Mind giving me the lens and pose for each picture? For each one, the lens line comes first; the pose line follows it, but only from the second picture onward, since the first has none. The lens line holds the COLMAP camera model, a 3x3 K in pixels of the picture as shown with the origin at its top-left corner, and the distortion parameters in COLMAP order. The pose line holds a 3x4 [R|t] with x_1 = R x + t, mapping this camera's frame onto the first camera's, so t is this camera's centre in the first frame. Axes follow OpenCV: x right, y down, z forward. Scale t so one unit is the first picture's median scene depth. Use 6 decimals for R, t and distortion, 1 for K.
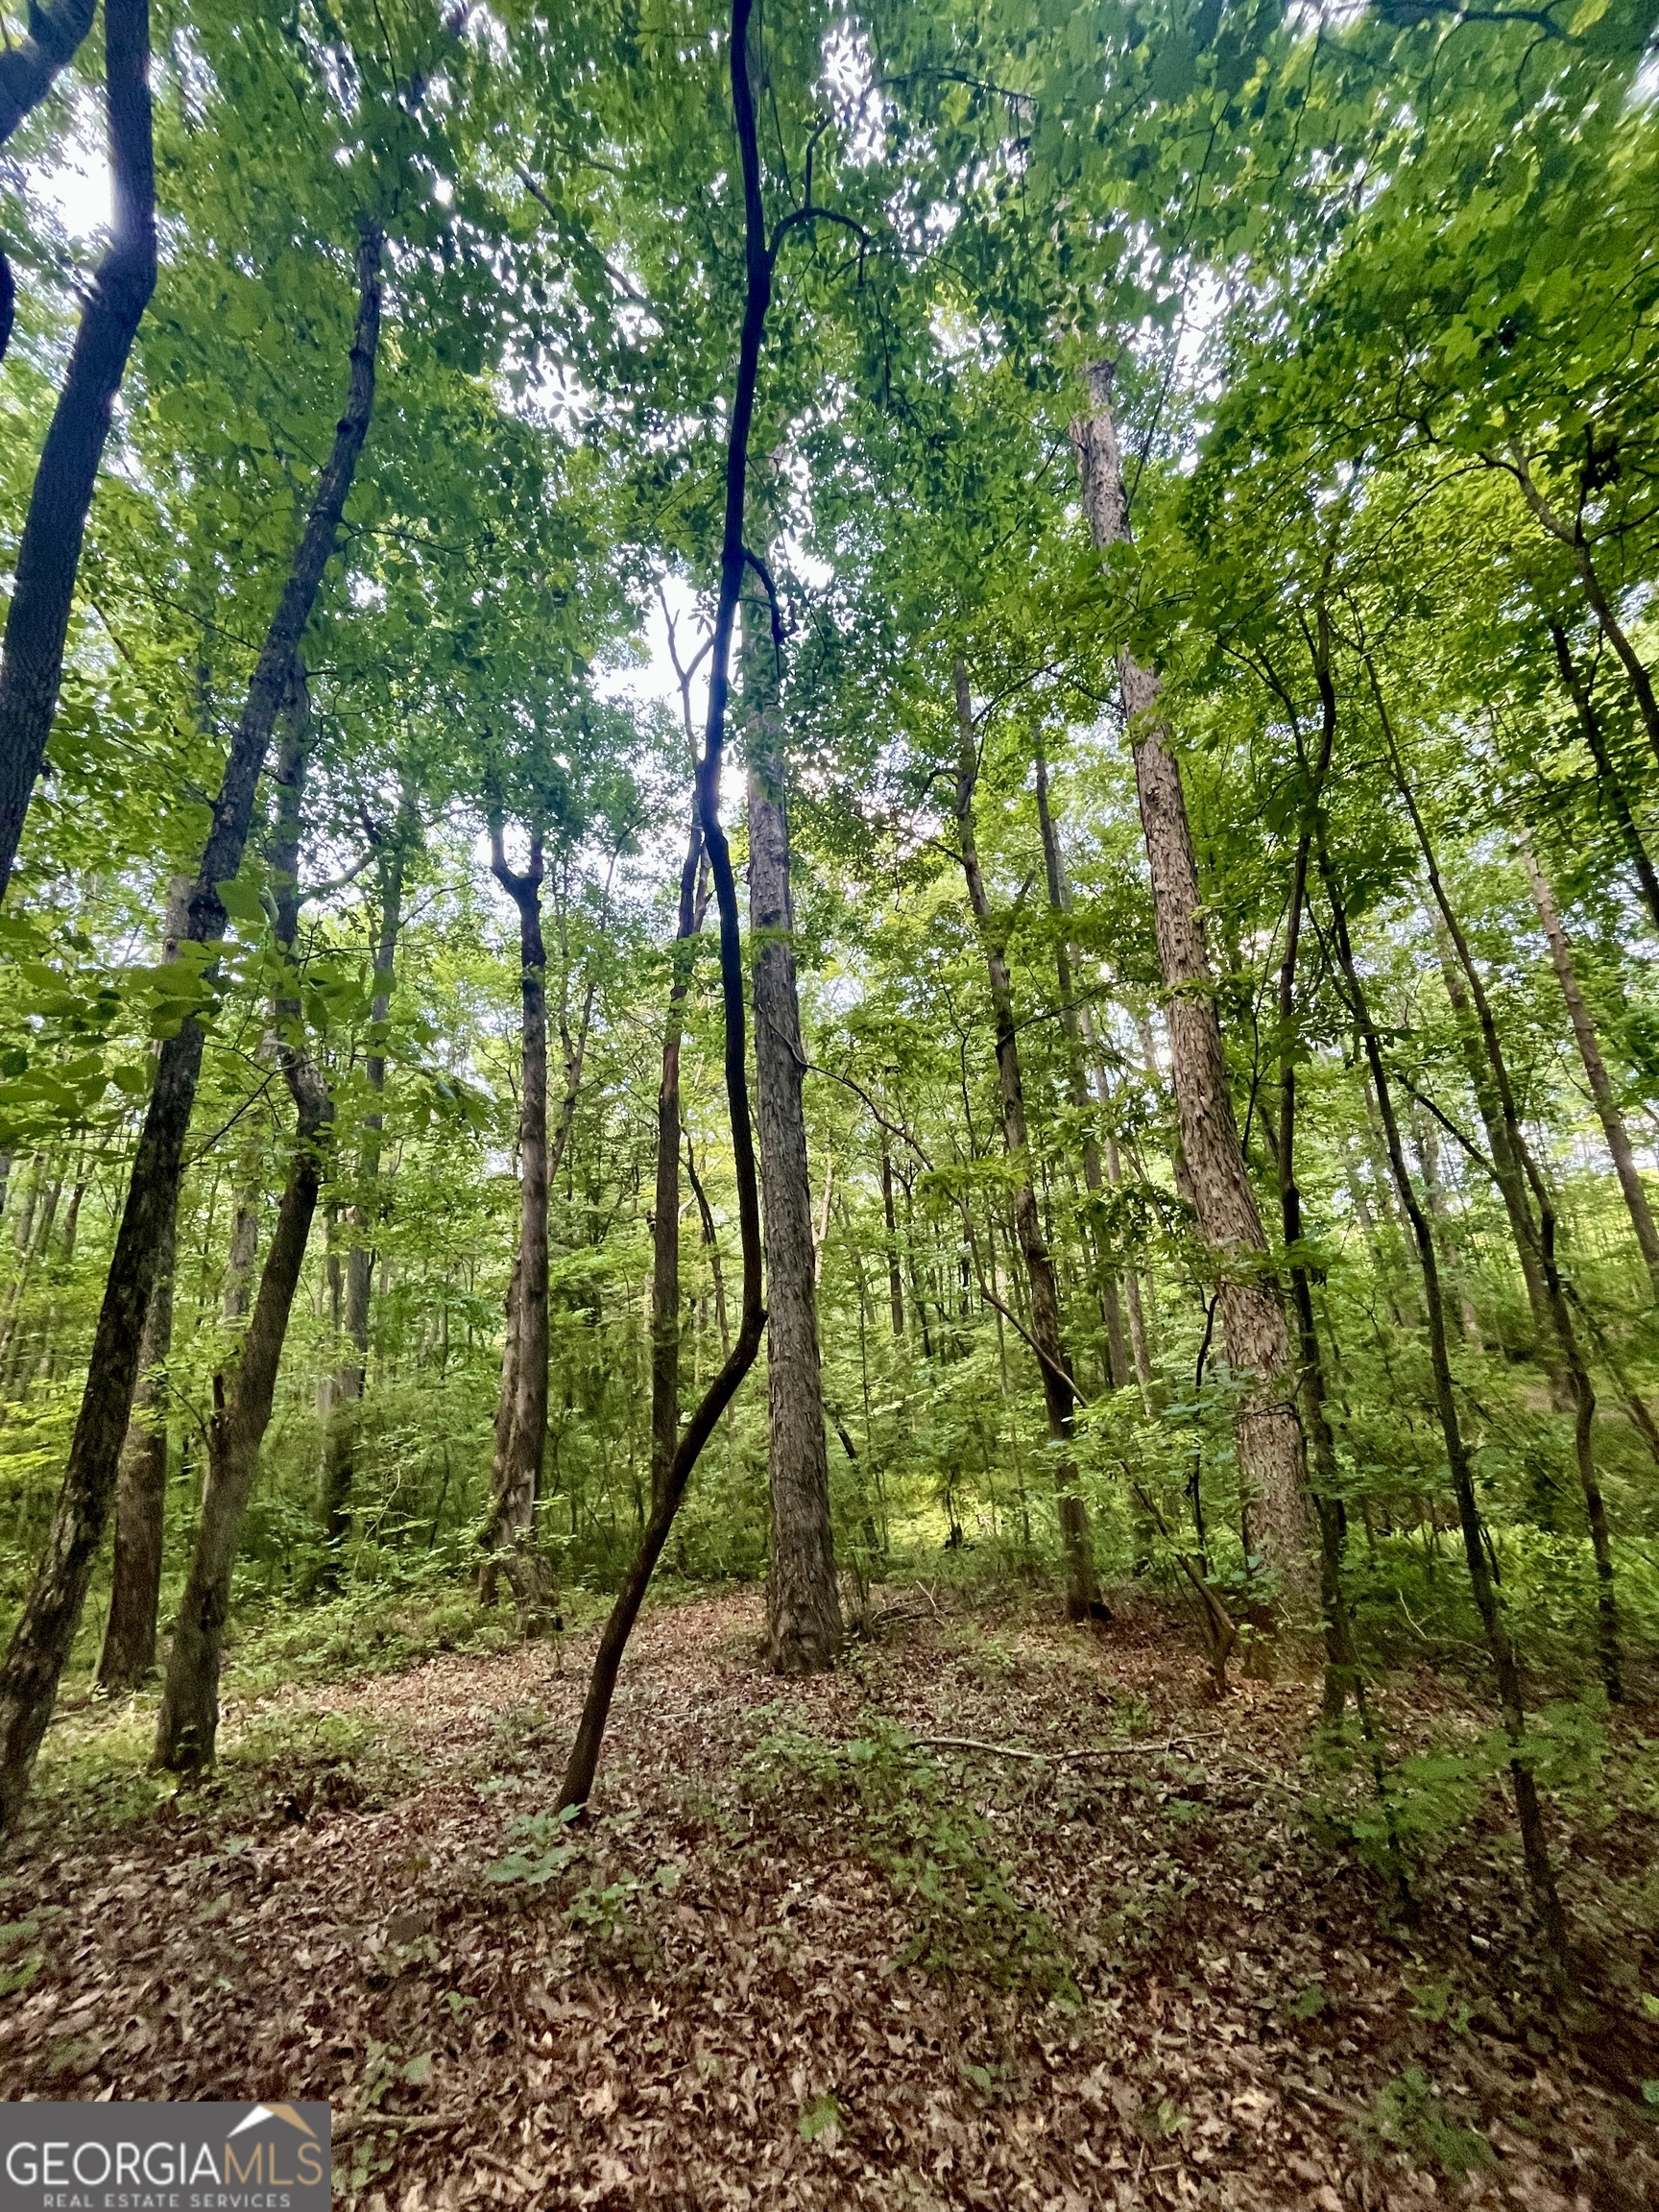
lens RADIAL K [[892.8, 0, 829.5], [0, 892.8, 1106.0], [0, 0, 1]] dist [-0.002548, -0.000229]
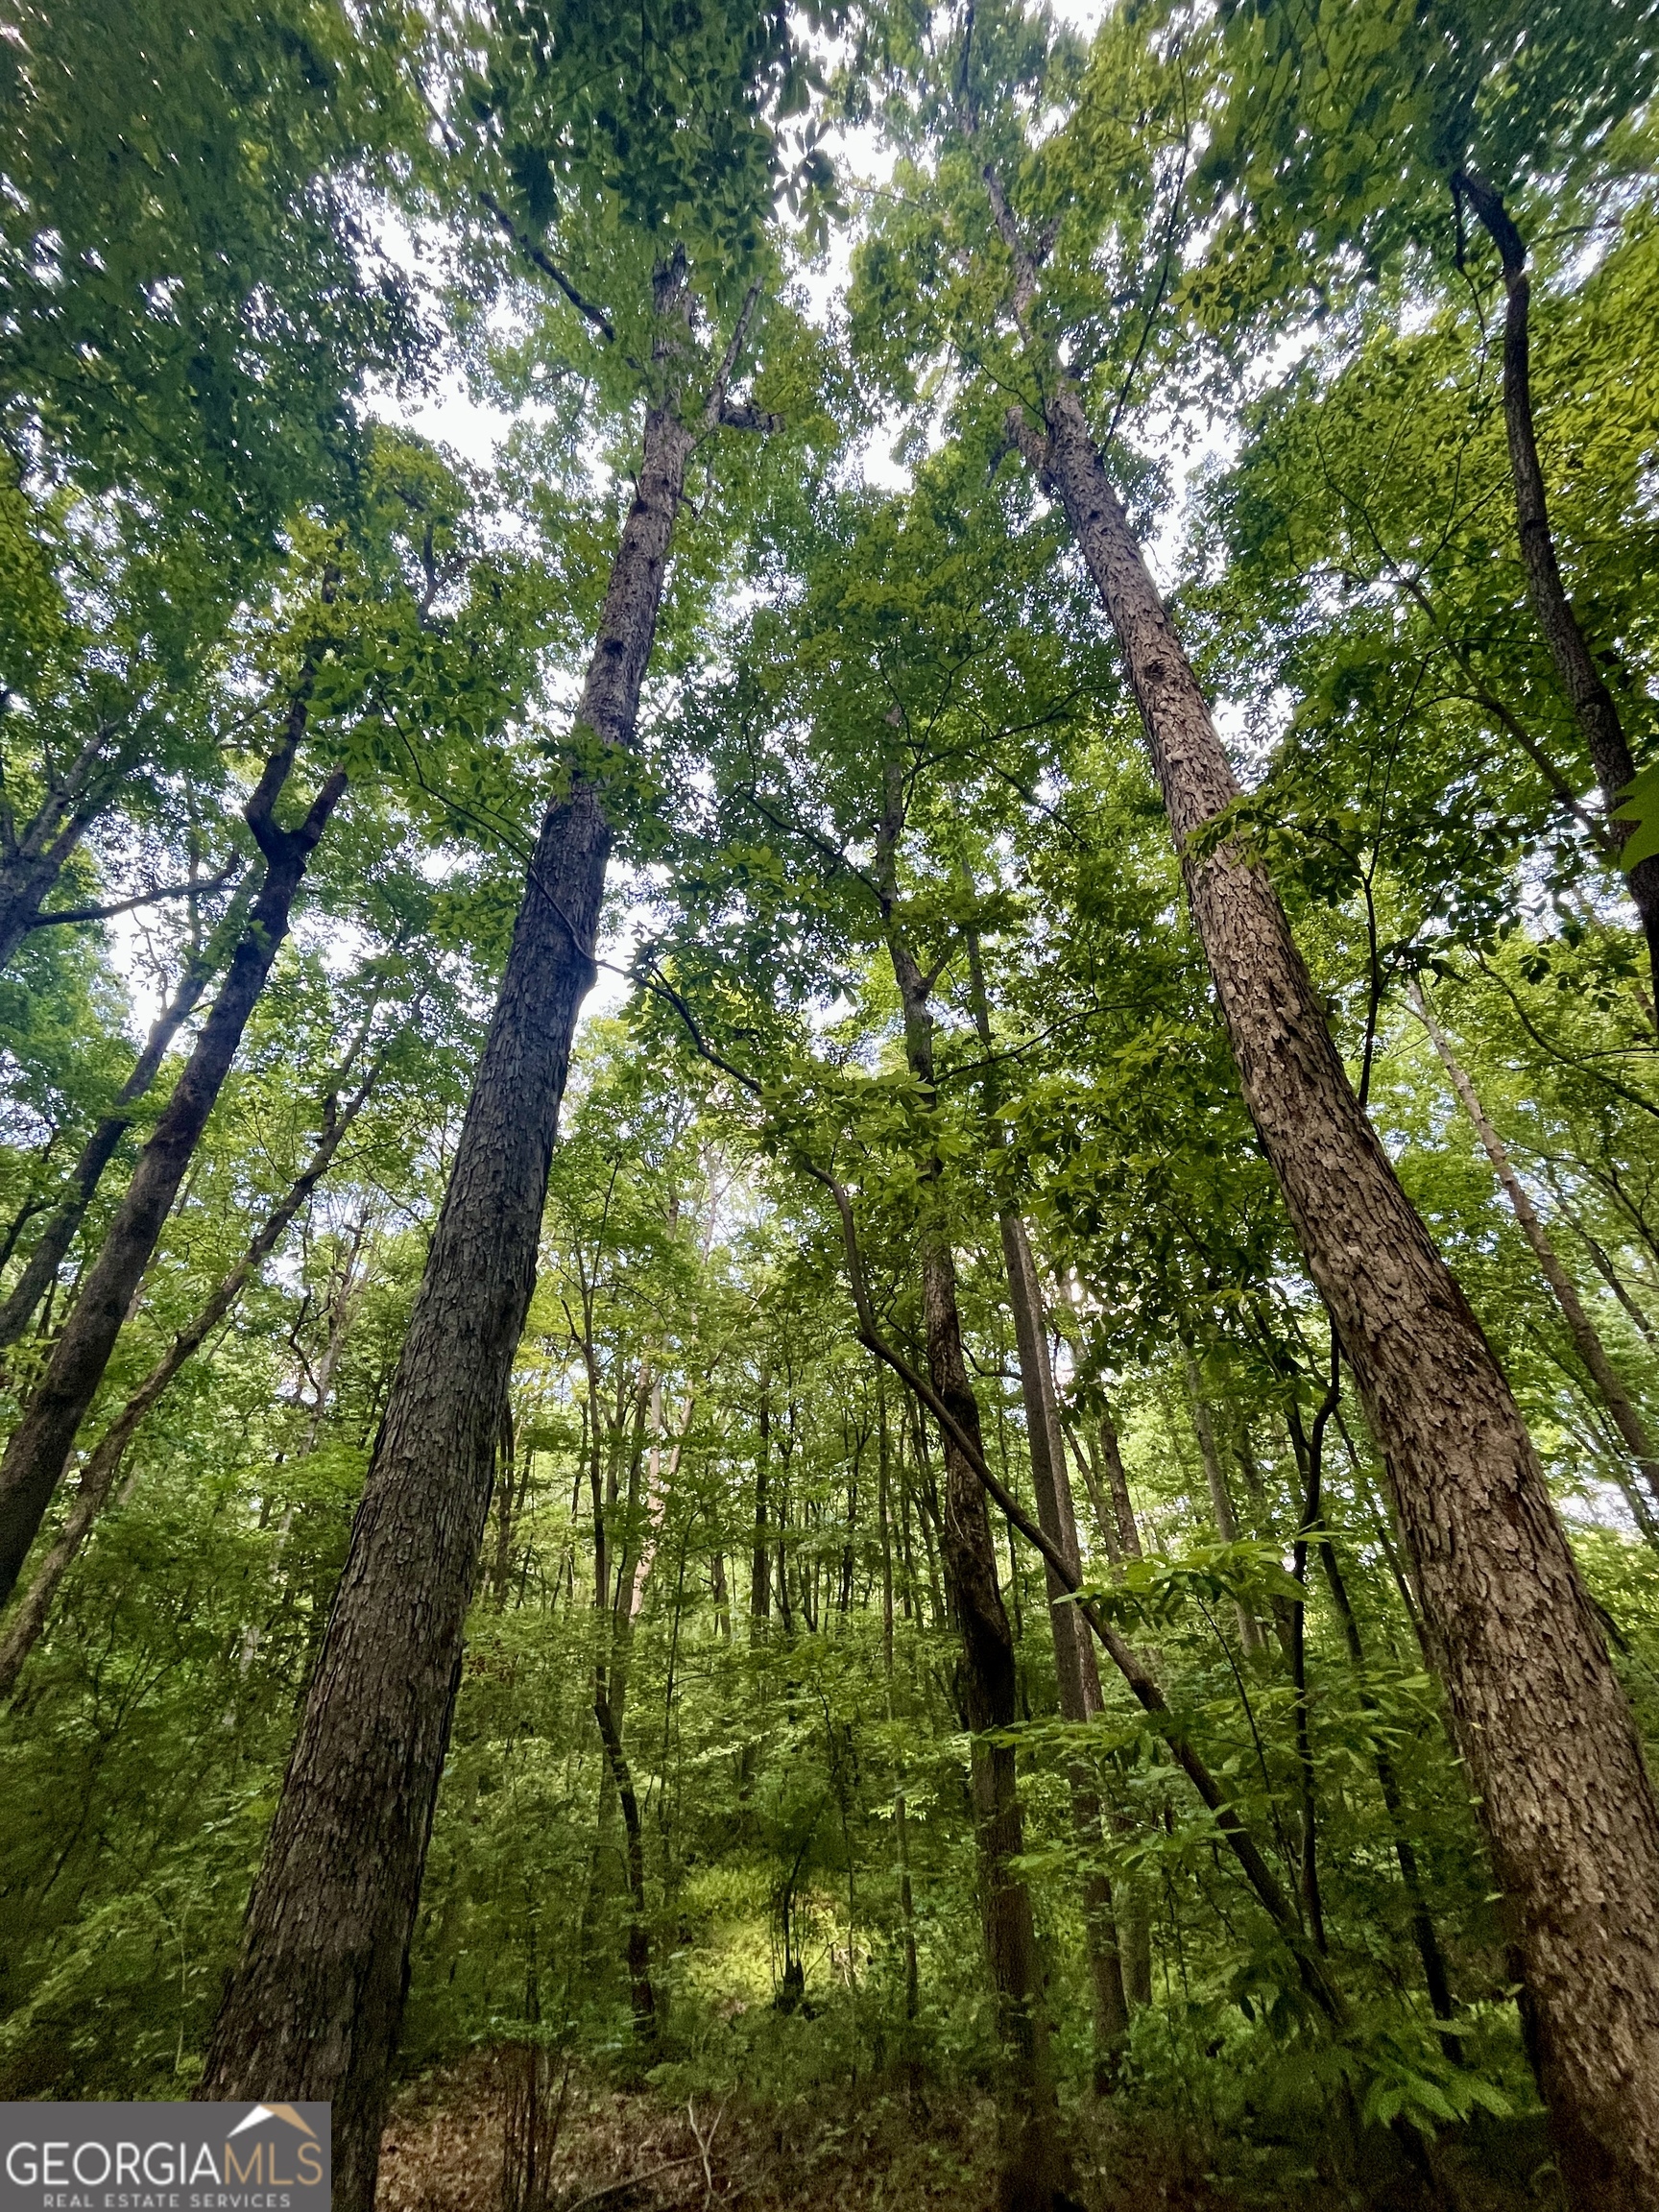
lens RADIAL K [[892.8, 0, 829.5], [0, 892.8, 1106.0], [0, 0, 1]] dist [-0.002548, -0.000229]
pose [[0.988983, 0.116113, 0.091820, 0.044510], [-0.079750, 0.940487, -0.330339, 0.127669], [-0.124712, 0.319377, 0.939386, 0.258912]]
